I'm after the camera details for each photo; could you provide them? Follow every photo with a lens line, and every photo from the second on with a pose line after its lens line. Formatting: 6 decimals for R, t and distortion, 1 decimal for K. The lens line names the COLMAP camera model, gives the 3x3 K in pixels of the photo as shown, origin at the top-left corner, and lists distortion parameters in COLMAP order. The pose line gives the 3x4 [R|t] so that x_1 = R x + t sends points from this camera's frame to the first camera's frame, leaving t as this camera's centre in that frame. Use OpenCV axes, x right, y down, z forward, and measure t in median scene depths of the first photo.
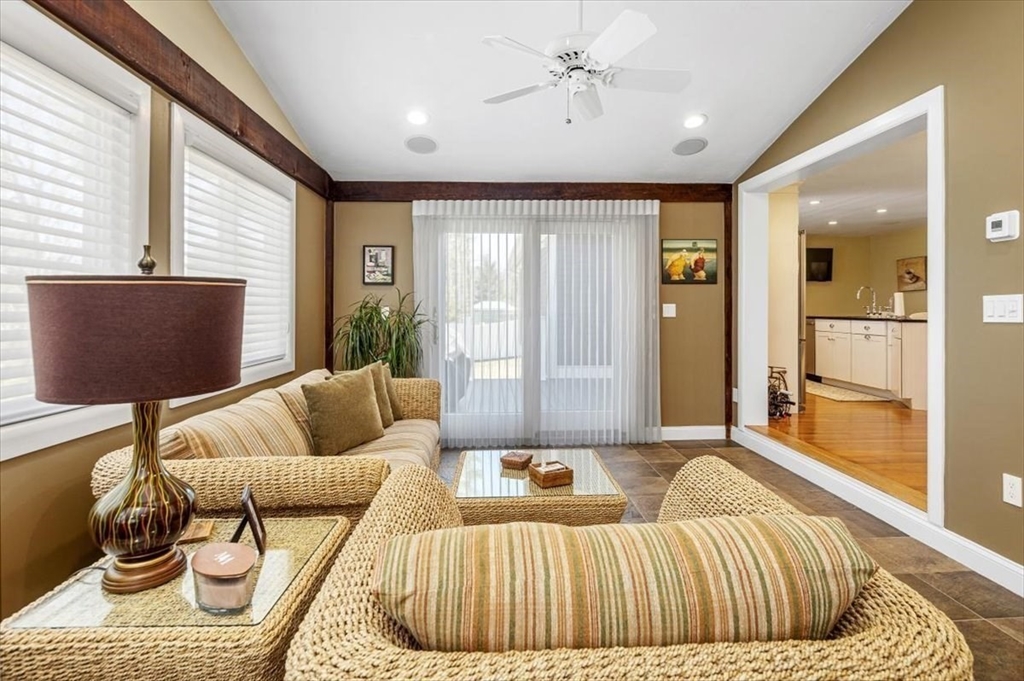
lens RADIAL K [[484.7, 0, 514.2], [0, 484.7, 306.5], [0, 0, 1]] dist [0.000927, 0.000422]
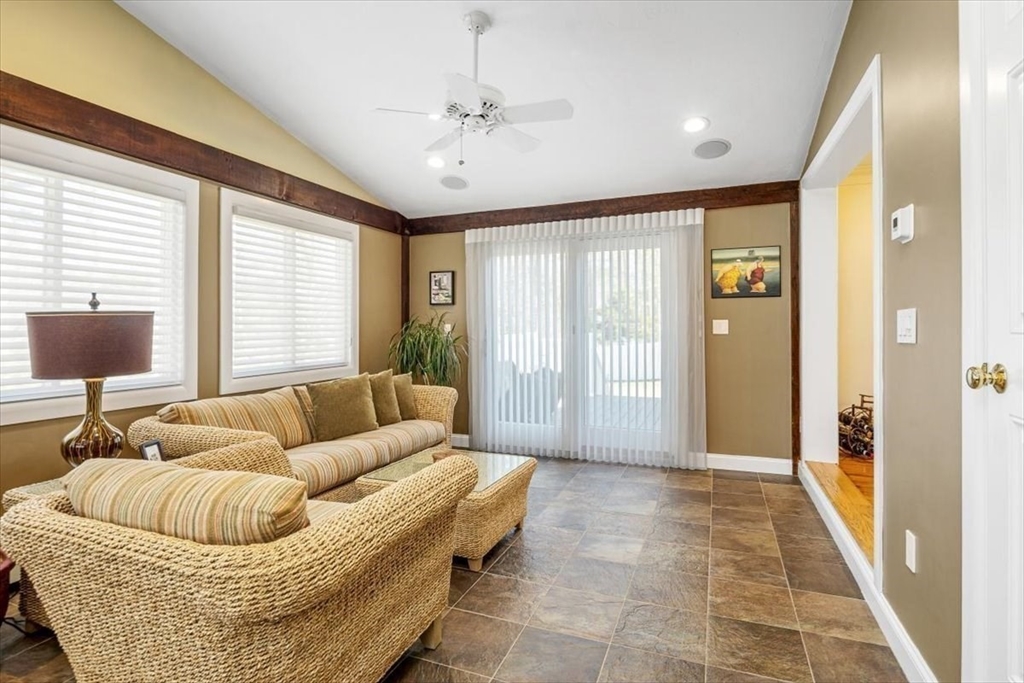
lens RADIAL K [[498.1, 0, 525.2], [0, 498.1, 322.2], [0, 0, 1]] dist [-0.000330, -0.000210]
pose [[0.915529, -0.005045, -0.402219, 0.379472], [0.005384, 0.999985, -0.000287, -0.002766], [0.402215, -0.001903, 0.915543, -0.007226]]
